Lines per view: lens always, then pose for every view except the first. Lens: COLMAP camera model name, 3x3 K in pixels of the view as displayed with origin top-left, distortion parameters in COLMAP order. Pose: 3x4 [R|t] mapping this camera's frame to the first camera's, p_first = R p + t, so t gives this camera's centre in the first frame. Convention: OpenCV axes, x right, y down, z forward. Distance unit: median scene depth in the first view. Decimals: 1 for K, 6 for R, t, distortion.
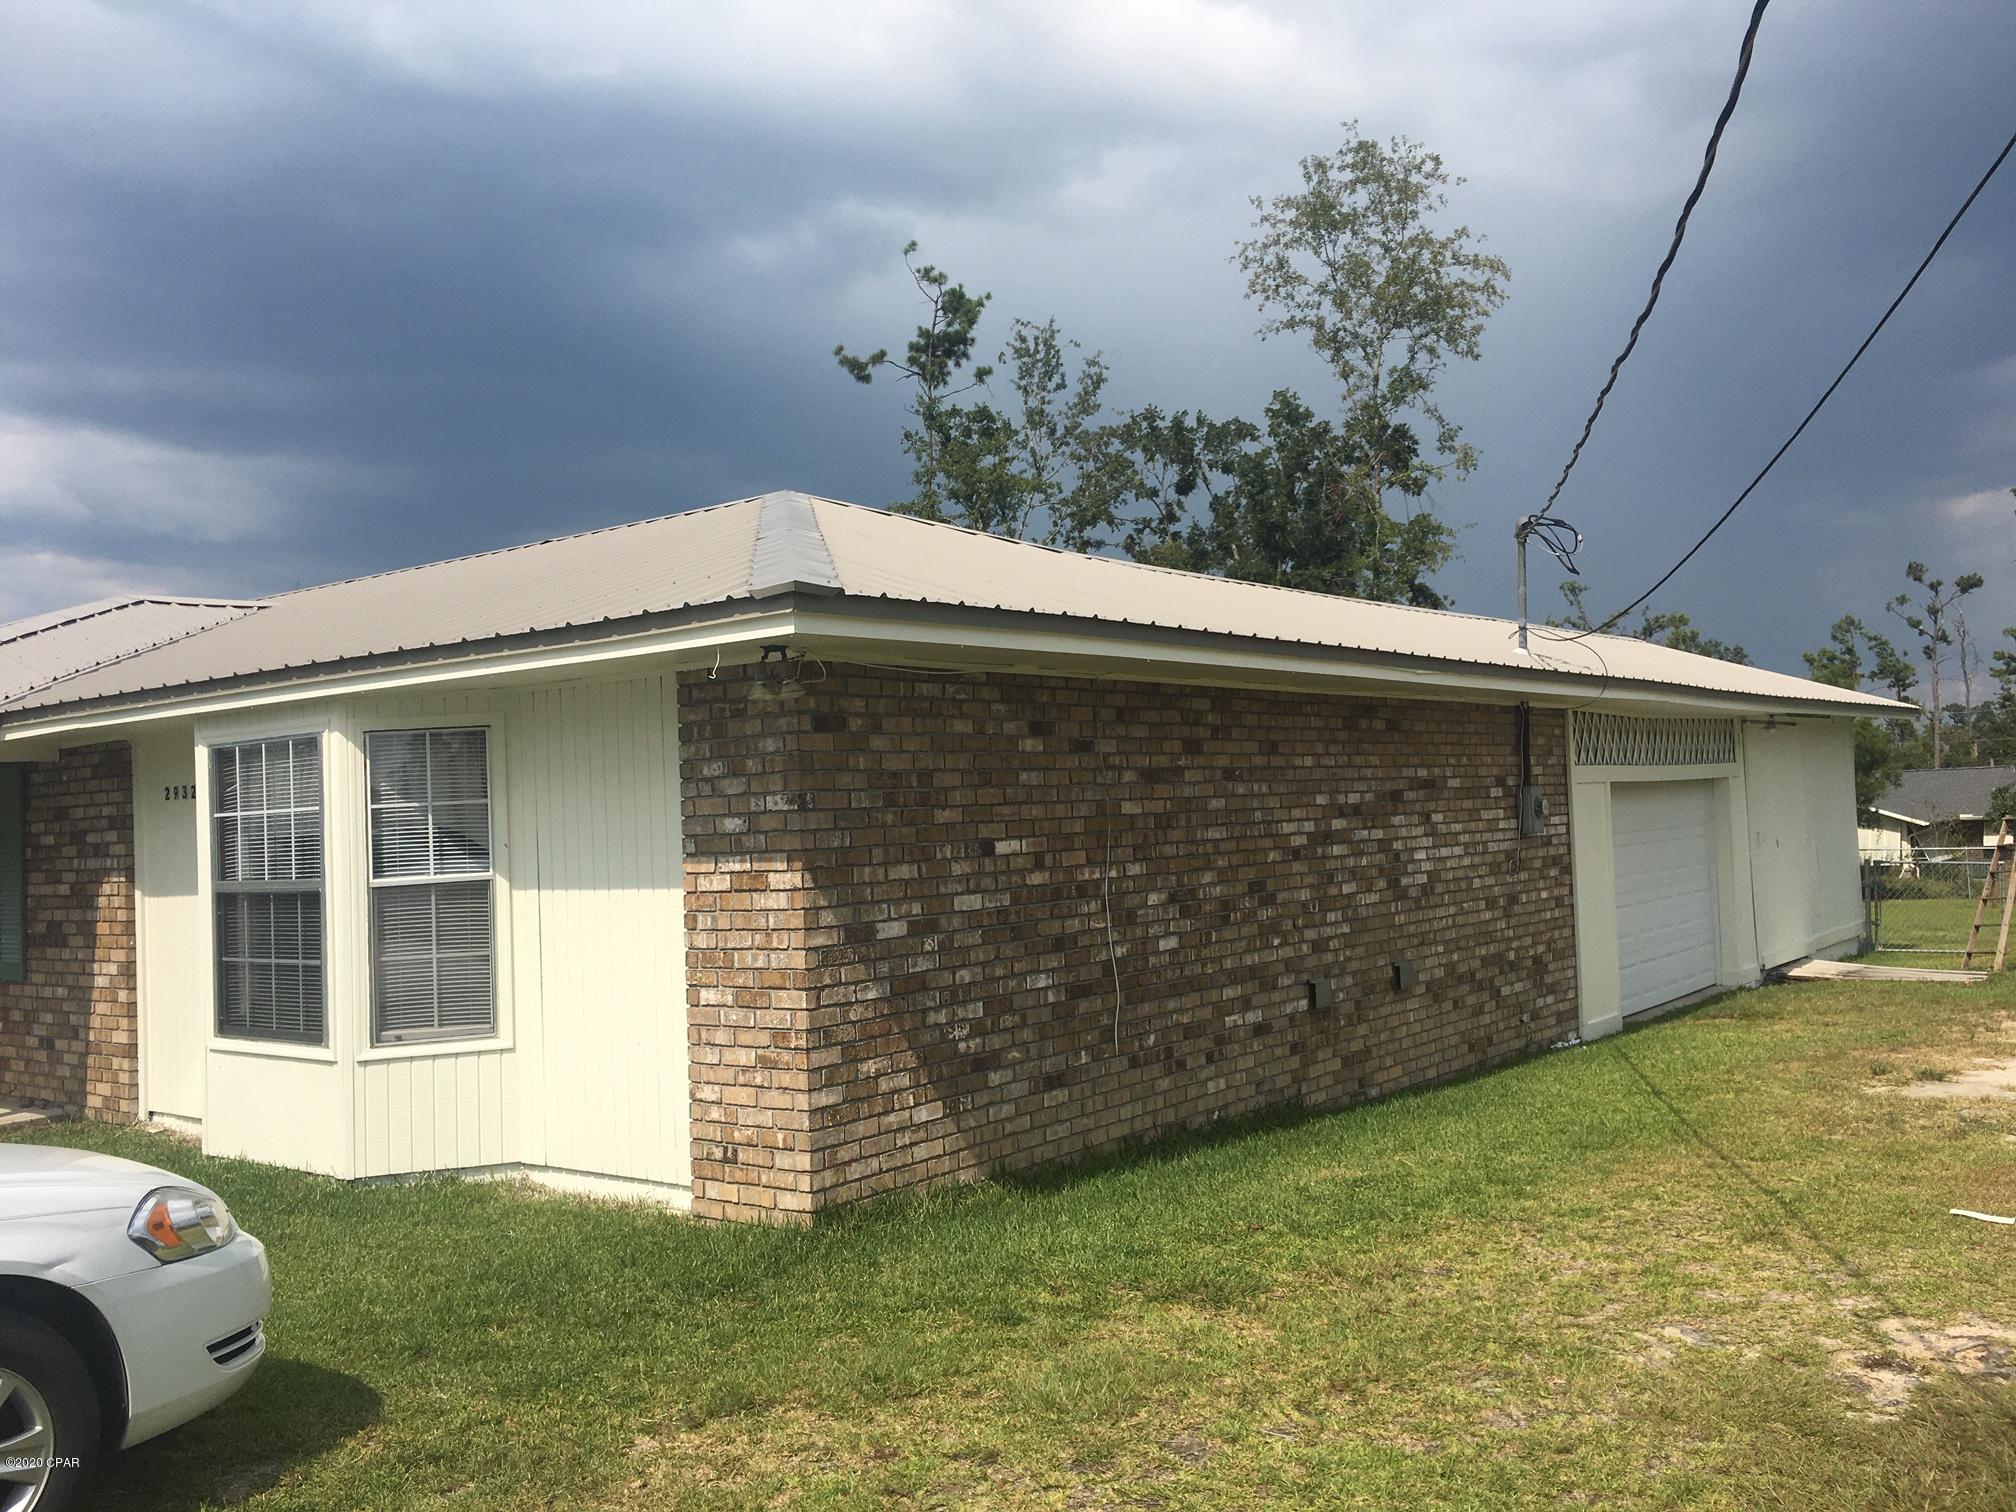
lens RADIAL K [[1717.0, 0, 1003.9], [0, 1717.0, 758.1], [0, 0, 1]] dist [0.064603, -0.077761]
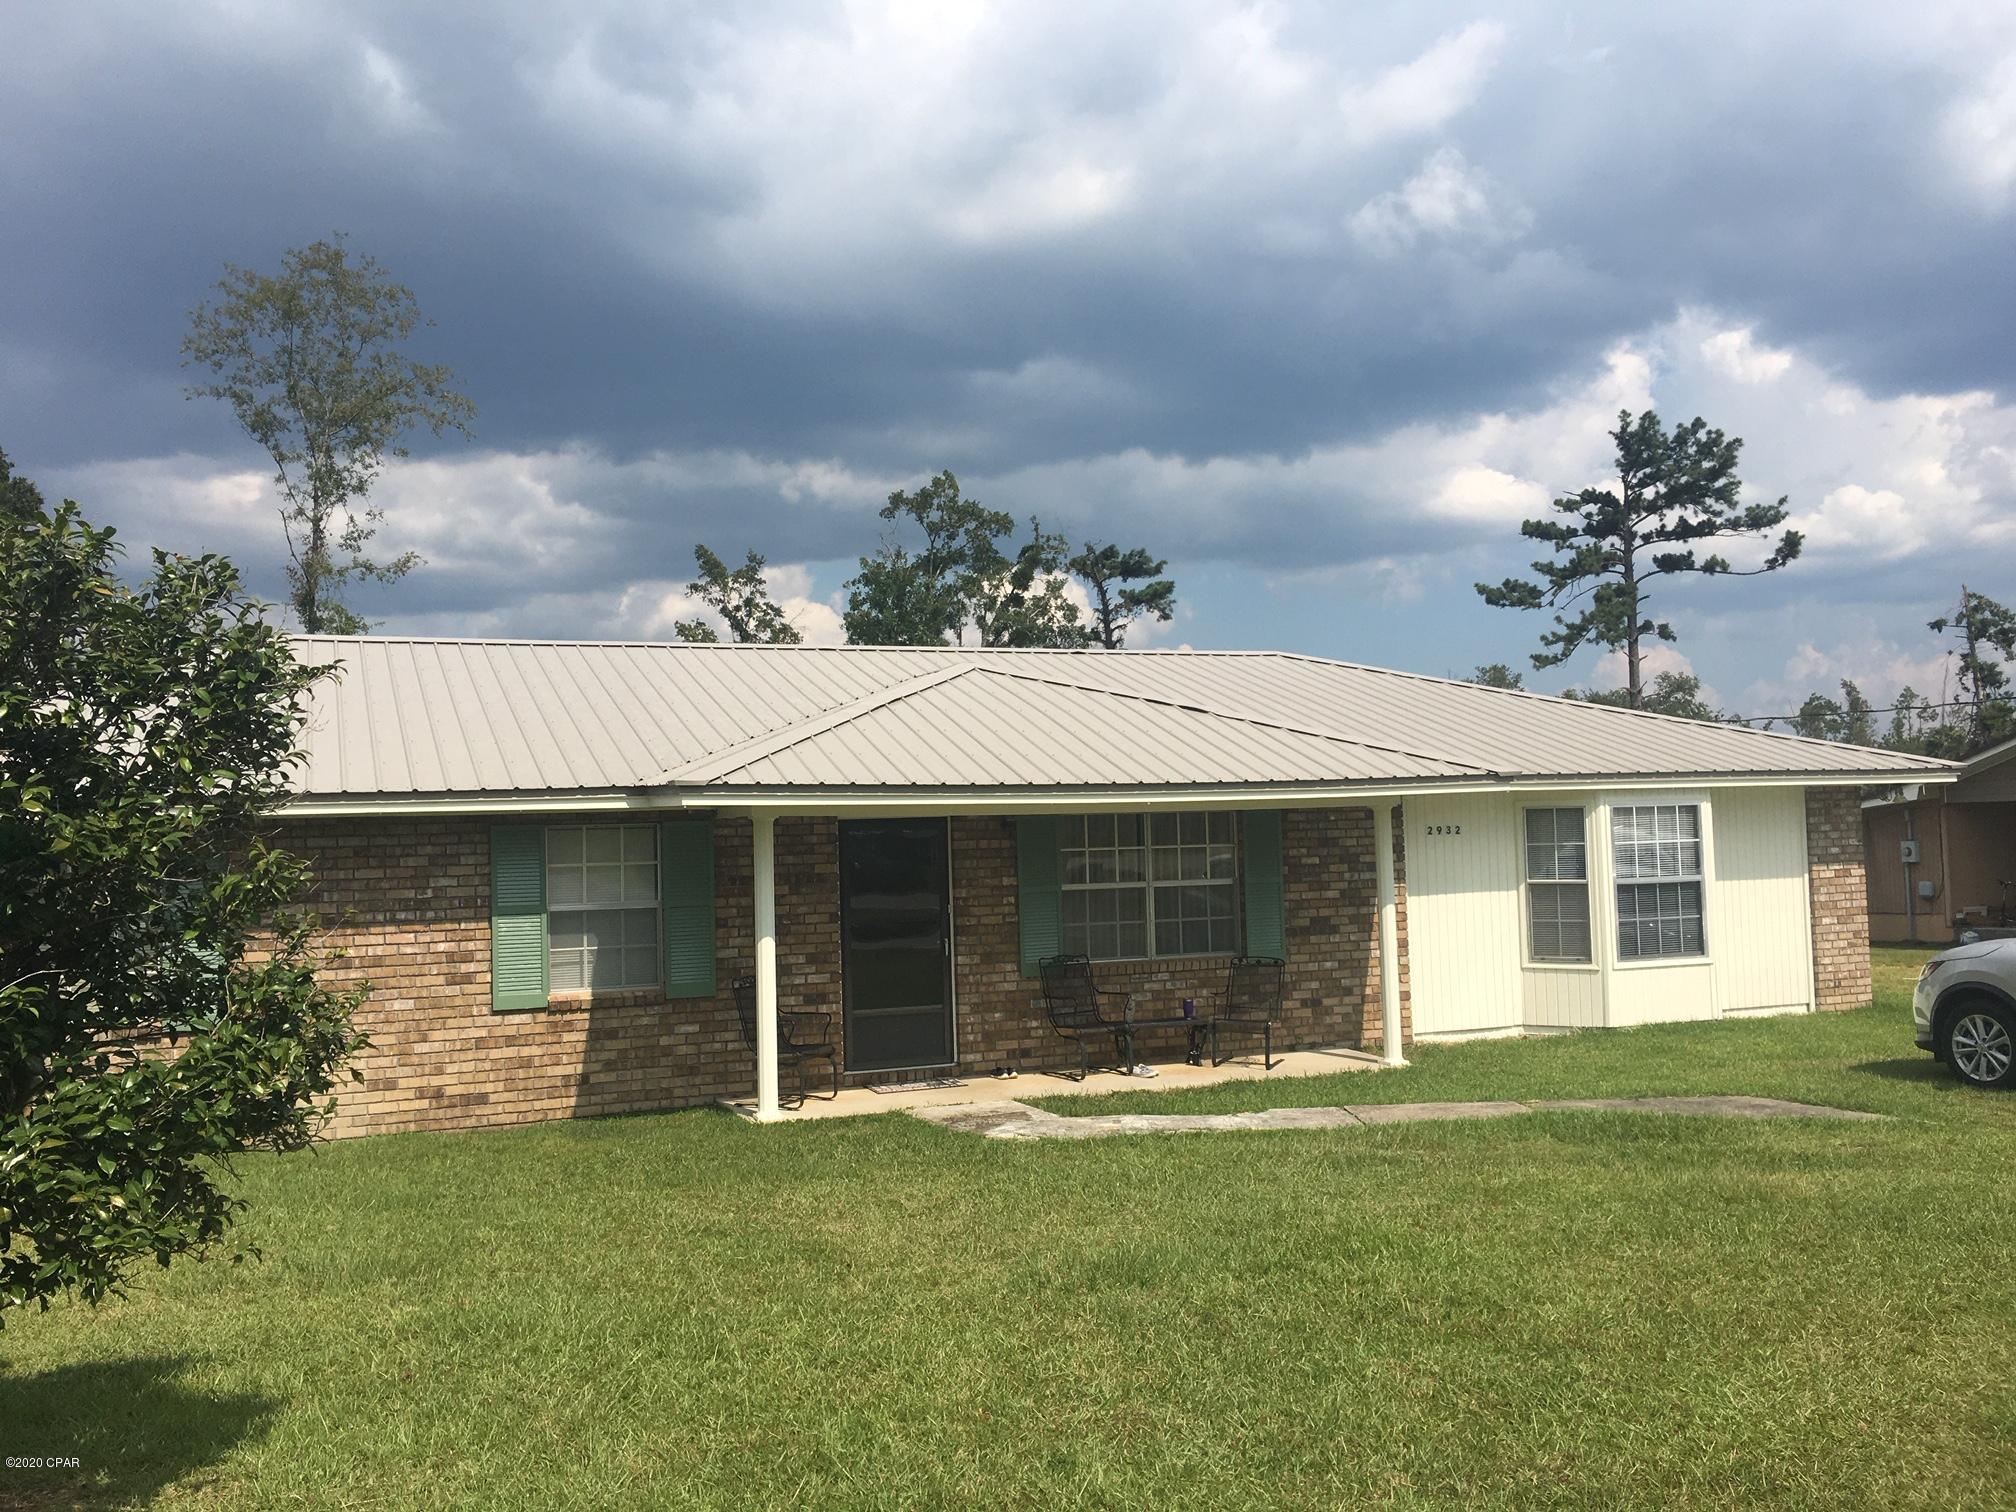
lens RADIAL K [[1717.0, 0, 1003.9], [0, 1717.0, 758.1], [0, 0, 1]] dist [0.064603, -0.077761]
pose [[0.511348, 0.068095, 0.856672, -2.557223], [-0.018236, 0.997491, -0.068403, 0.086788], [-0.859180, 0.019355, 0.511307, 0.655402]]
